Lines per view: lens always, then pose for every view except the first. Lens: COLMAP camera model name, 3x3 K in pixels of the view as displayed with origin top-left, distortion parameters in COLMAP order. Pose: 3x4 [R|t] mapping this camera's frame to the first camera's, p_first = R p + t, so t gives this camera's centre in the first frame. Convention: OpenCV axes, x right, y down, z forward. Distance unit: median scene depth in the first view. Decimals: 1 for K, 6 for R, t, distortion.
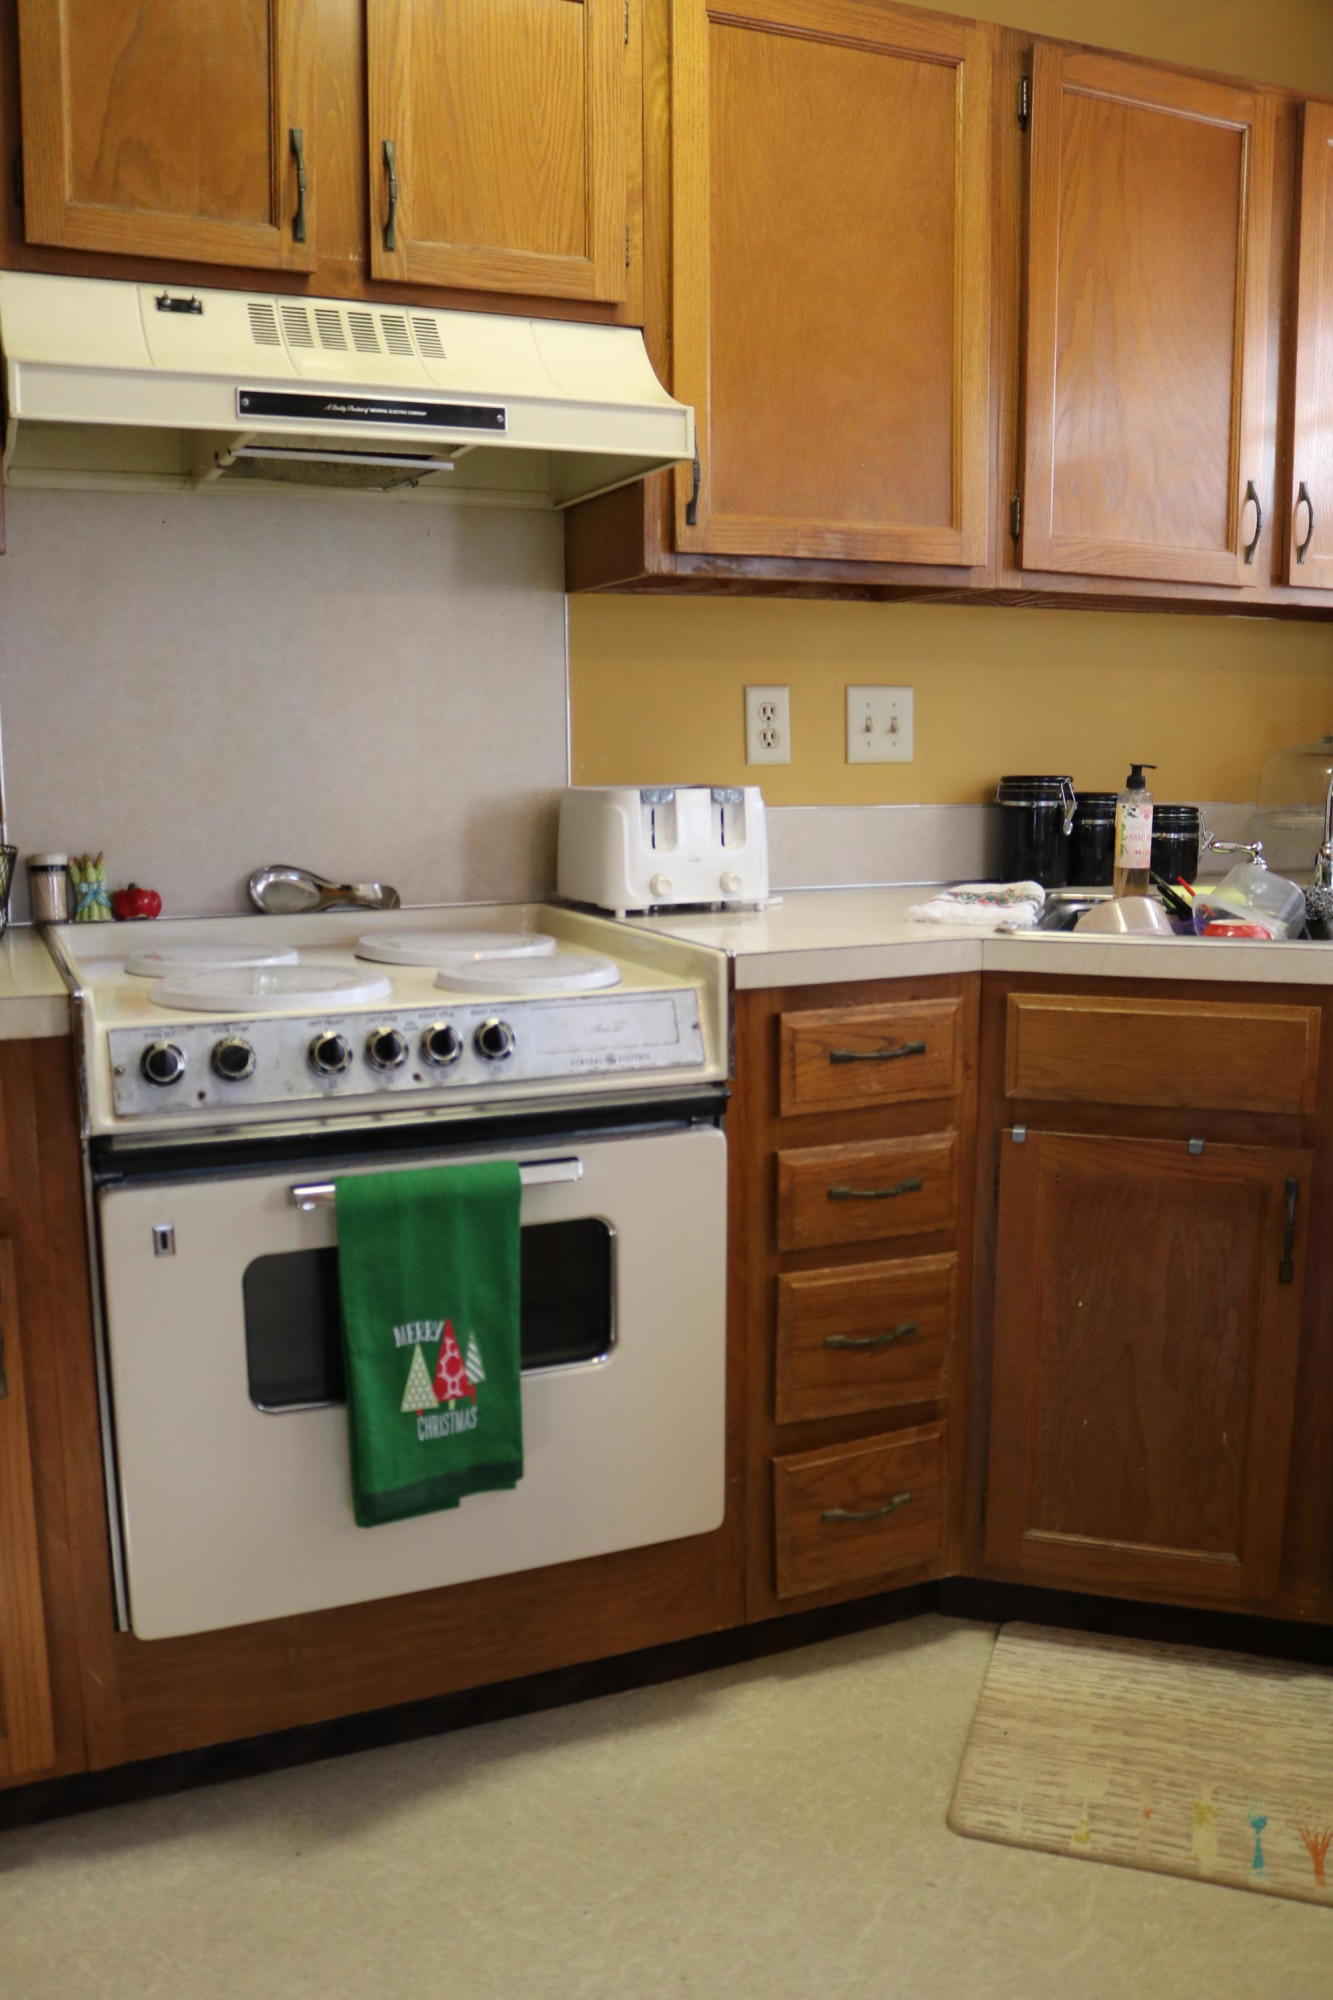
lens RADIAL K [[1696.1, 0, 685.6], [0, 1696.1, 998.3], [0, 0, 1]] dist [-0.150205, 0.131167]
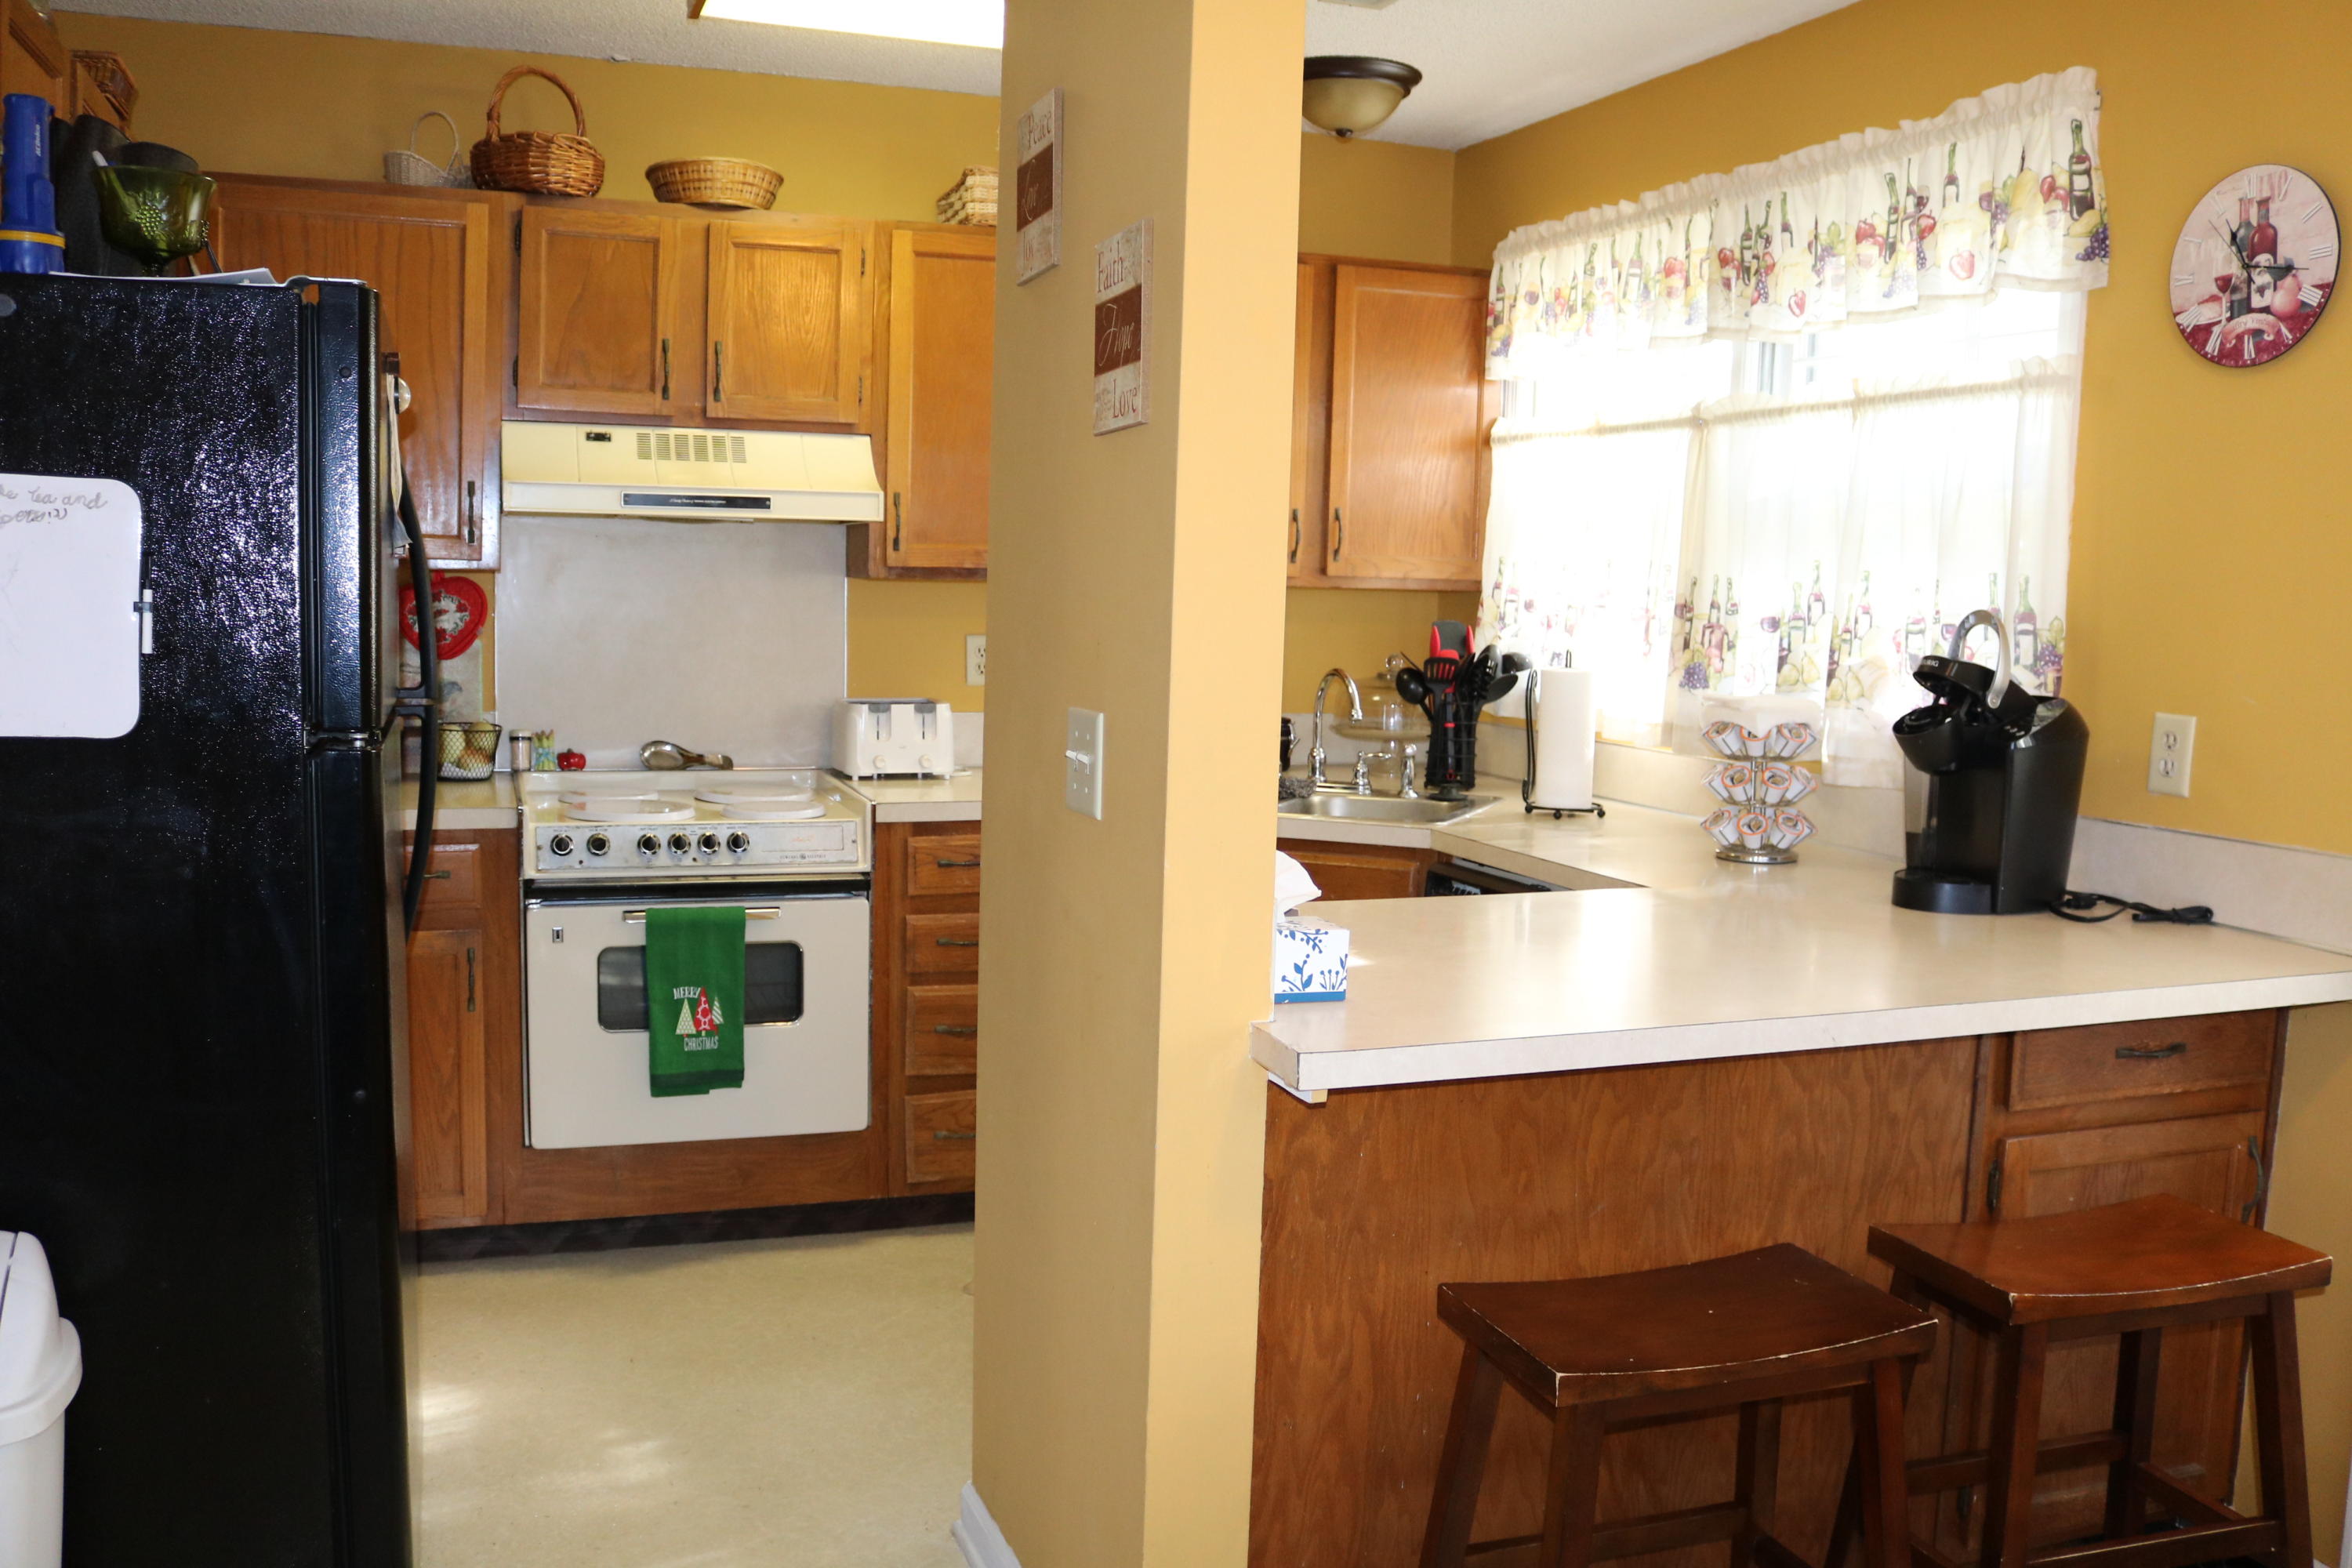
lens RADIAL K [[1994.6, 0, 1171.5], [0, 1994.6, 783.1], [0, 0, 1]] dist [-0.150205, 0.131167]
pose [[0.996232, 0.037792, -0.078058, 0.491288], [-0.041337, 0.998163, -0.044299, 0.033035], [0.076241, 0.047359, 0.995964, -1.065022]]
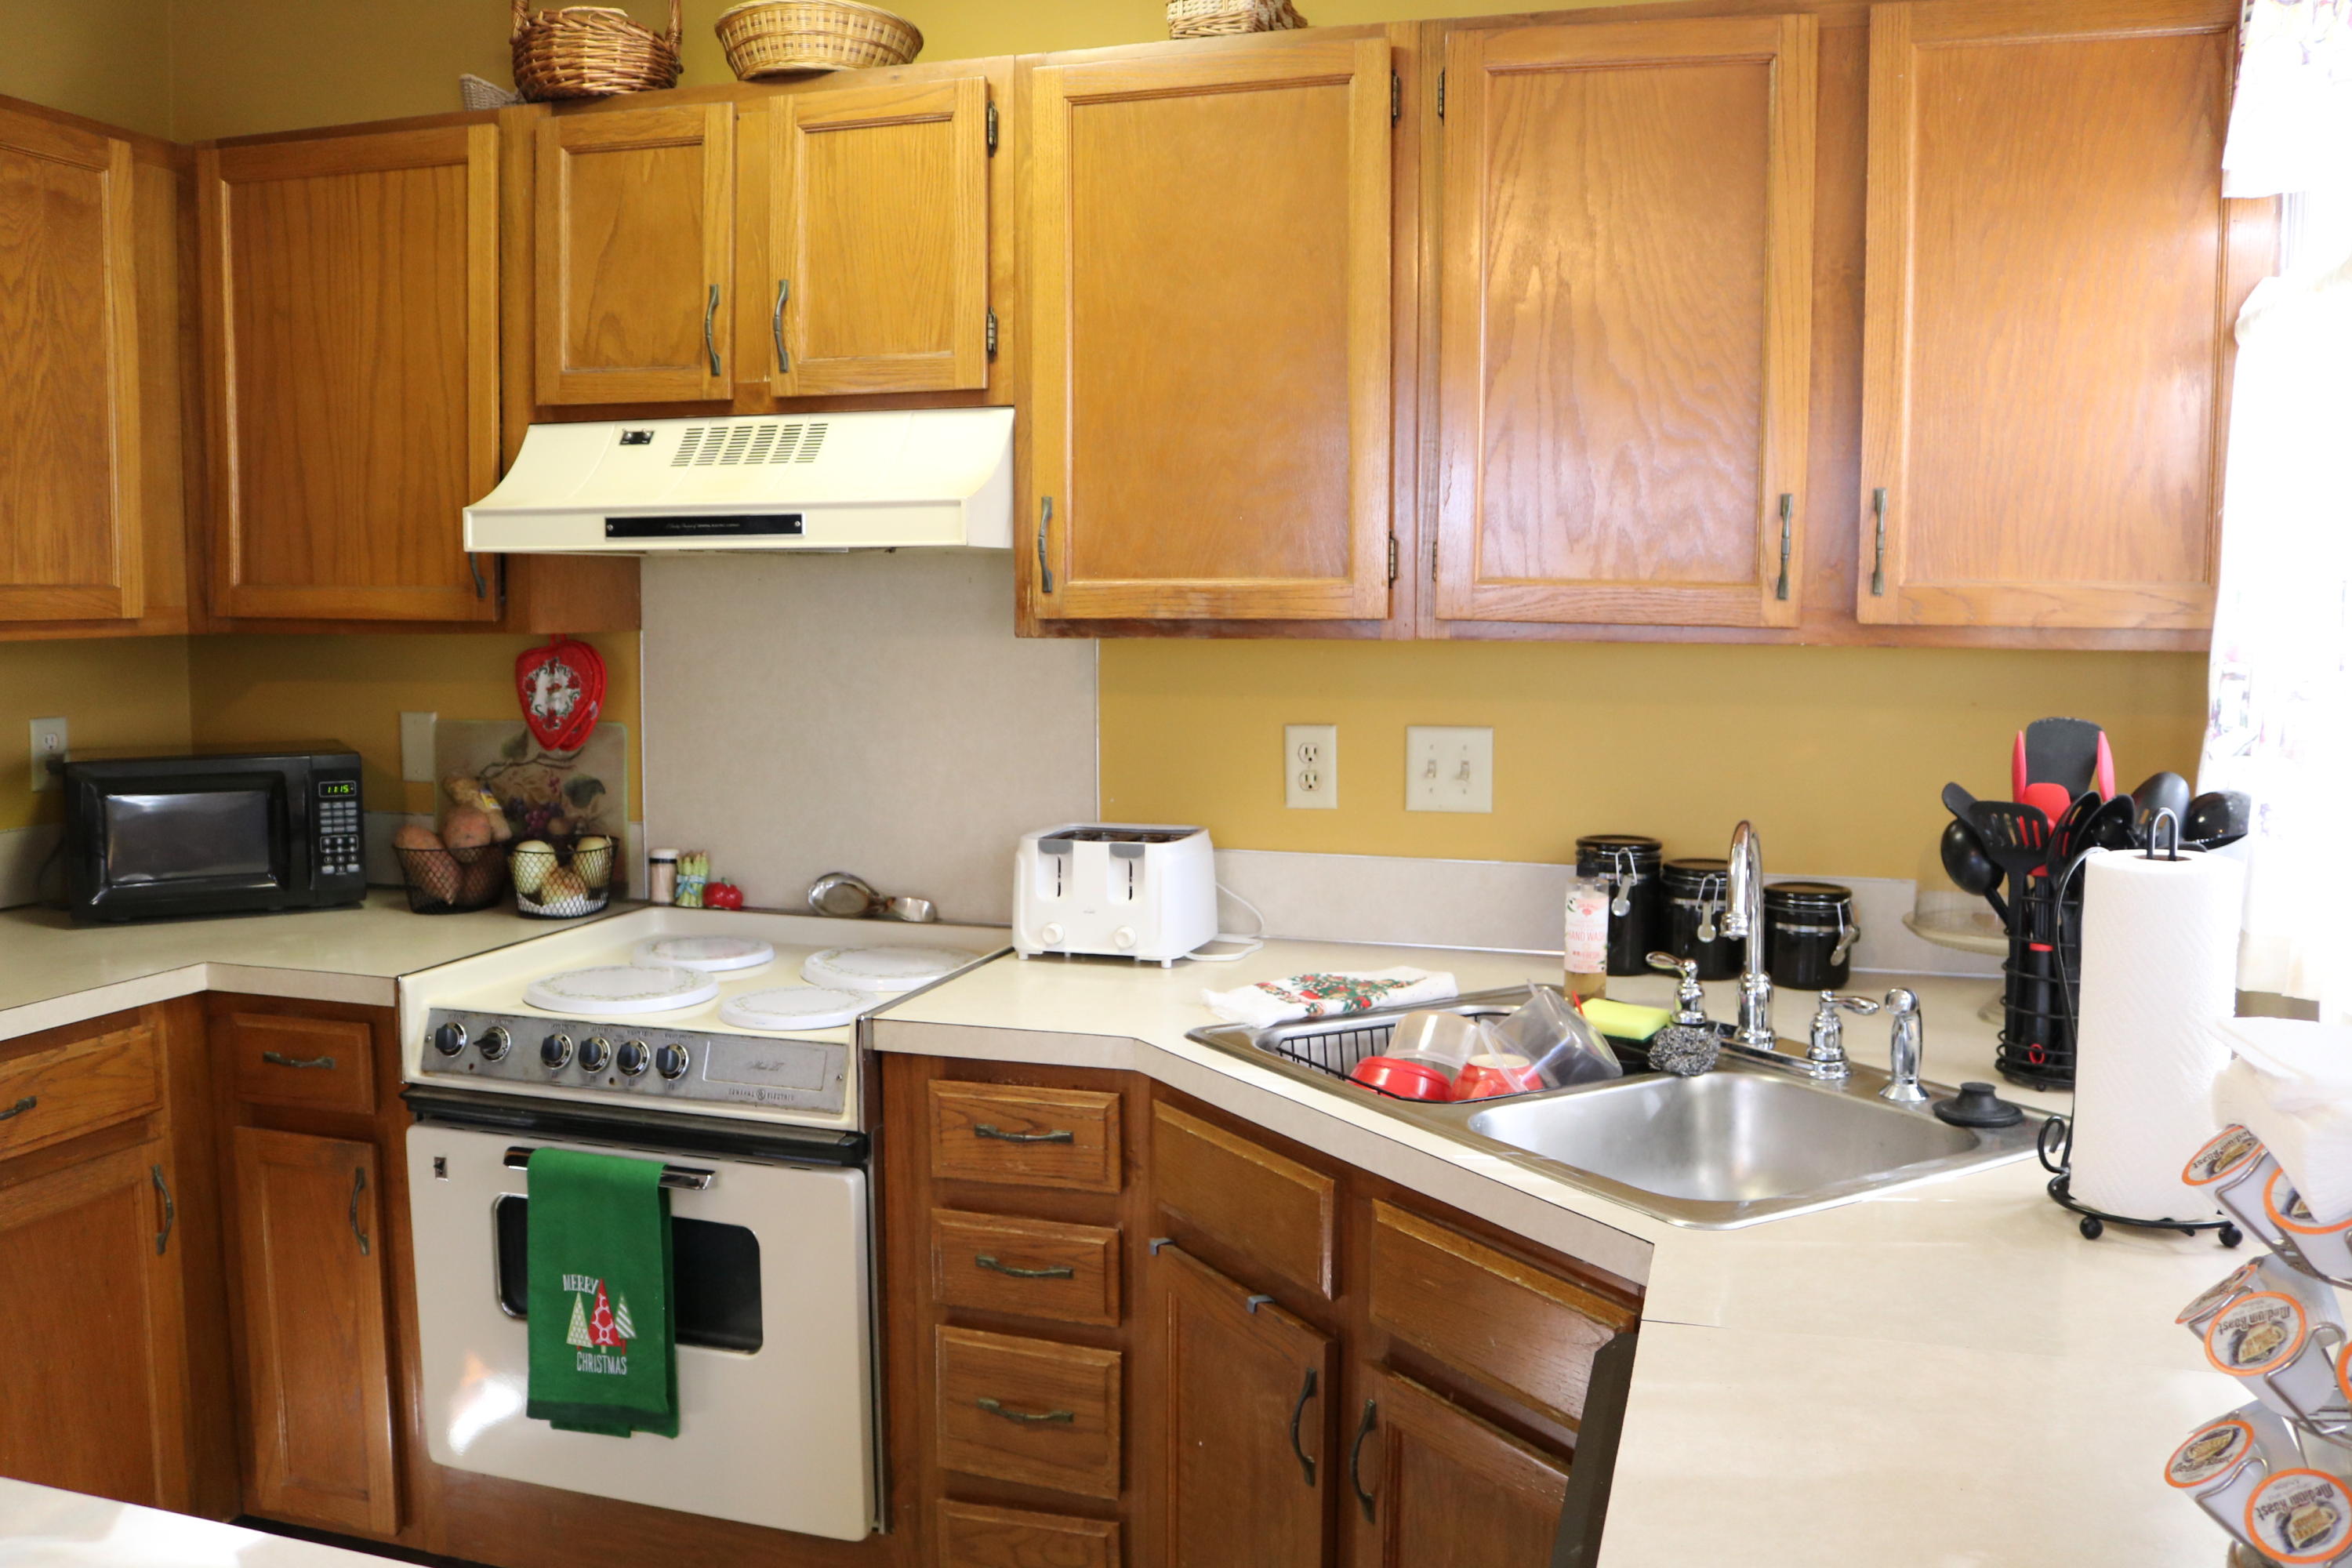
lens RADIAL K [[1994.6, 0, 1171.5], [0, 1994.6, 783.1], [0, 0, 1]] dist [-0.150205, 0.131167]
pose [[0.740842, 0.071302, -0.667884, 0.975826], [-0.104021, 0.994532, -0.009210, -0.178555], [0.663575, 0.076297, 0.744209, 0.162642]]
